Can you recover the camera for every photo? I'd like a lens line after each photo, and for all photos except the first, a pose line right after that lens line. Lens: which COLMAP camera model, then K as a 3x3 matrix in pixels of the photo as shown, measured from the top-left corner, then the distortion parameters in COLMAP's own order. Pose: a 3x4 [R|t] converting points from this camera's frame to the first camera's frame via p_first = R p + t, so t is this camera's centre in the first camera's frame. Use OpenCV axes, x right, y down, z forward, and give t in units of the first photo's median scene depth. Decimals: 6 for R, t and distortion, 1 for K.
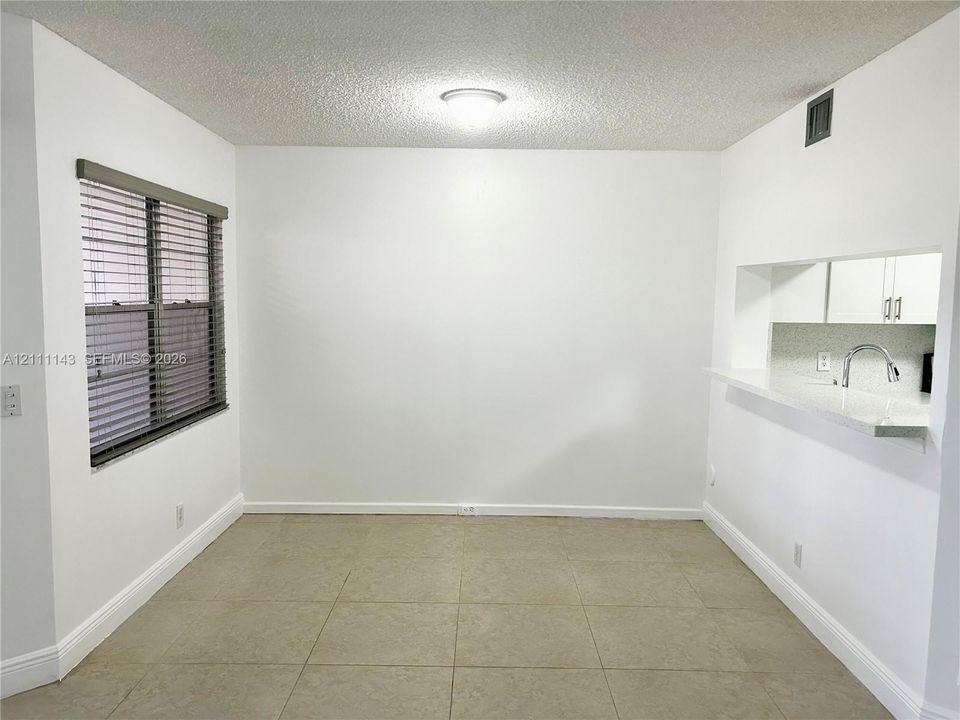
lens RADIAL K [[727.7, 0, 480.0], [0, 727.7, 360.0], [0, 0, 1]] dist [0.046347, -0.056372]
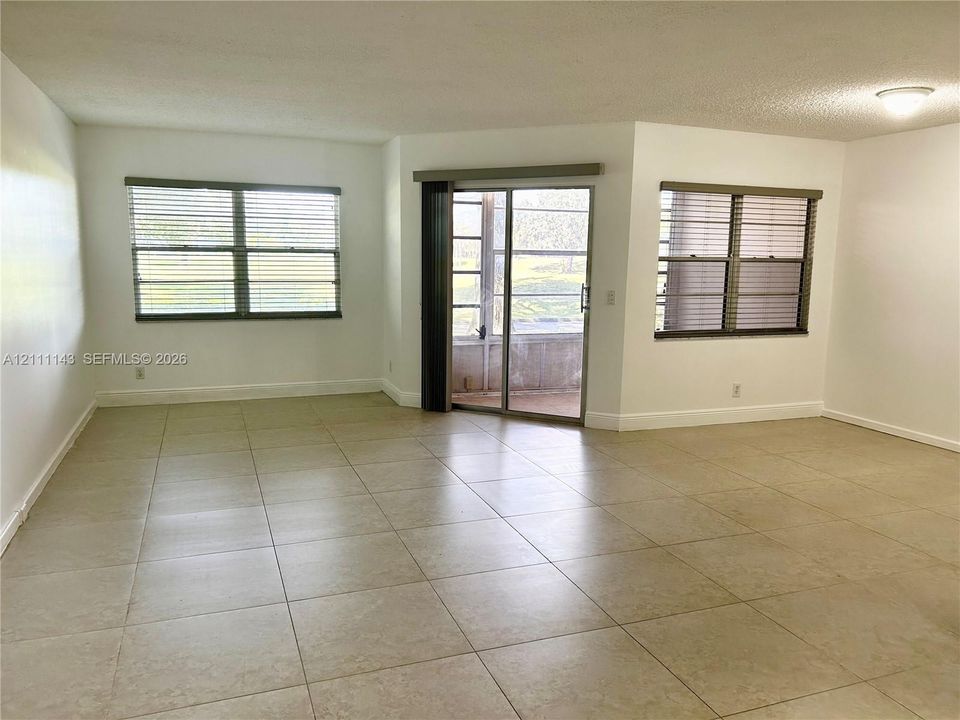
lens RADIAL K [[727.7, 0, 480.0], [0, 727.7, 360.0], [0, 0, 1]] dist [0.046347, -0.056372]
pose [[0.358157, 0.128322, -0.924801, 0.777309], [-0.098320, 0.990186, 0.099317, 0.038053], [0.928470, 0.055355, 0.367259, -0.105155]]
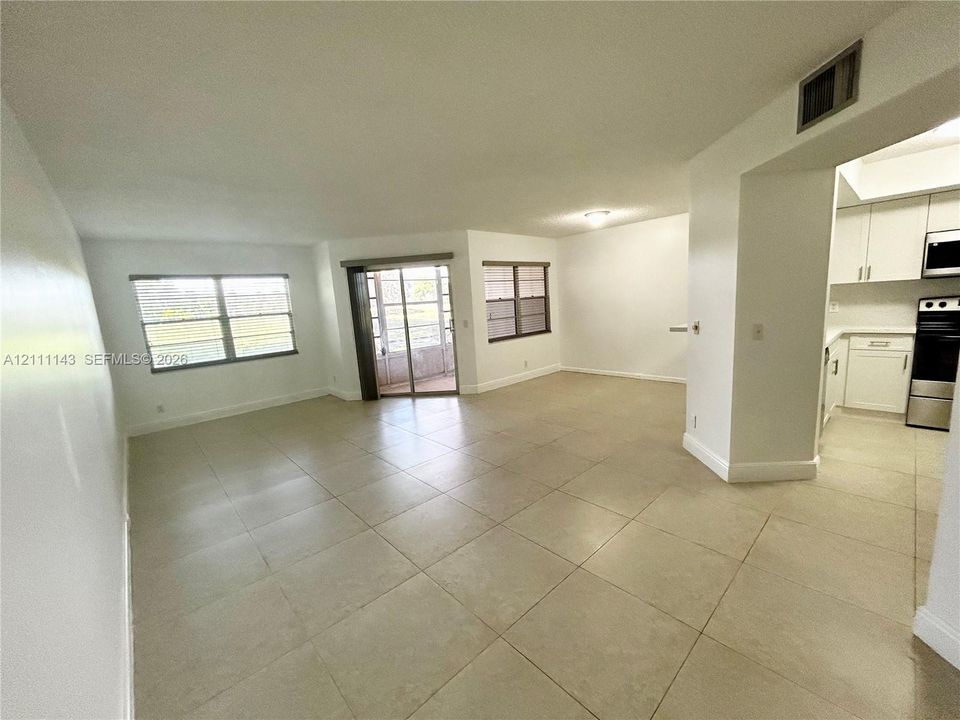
lens RADIAL K [[390.9, 0, 480.0], [0, 390.9, 360.0], [0, 0, 1]] dist [0.006105, -0.000006]
pose [[0.678159, 0.054734, -0.732874, 0.635716], [0.007171, 0.996682, 0.081073, 0.049464], [0.734880, -0.060236, 0.675517, -0.274184]]
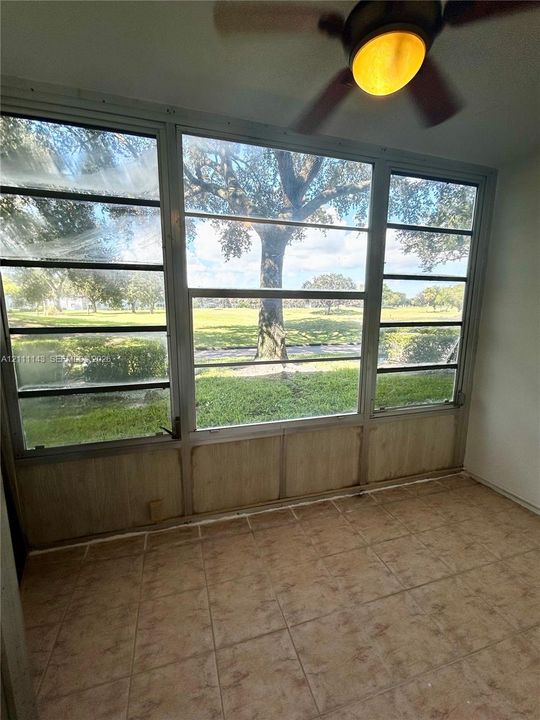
lens RADIAL K [[314.8, 0, 270.0], [0, 314.8, 360.0], [0, 0, 1]] dist [0.009735, 0.000065]
pose [[0.297601, 0.150664, -0.942727, -0.391244], [-0.090152, 0.987491, 0.129359, -0.022921], [0.950424, 0.046491, 0.307461, 0.520839]]
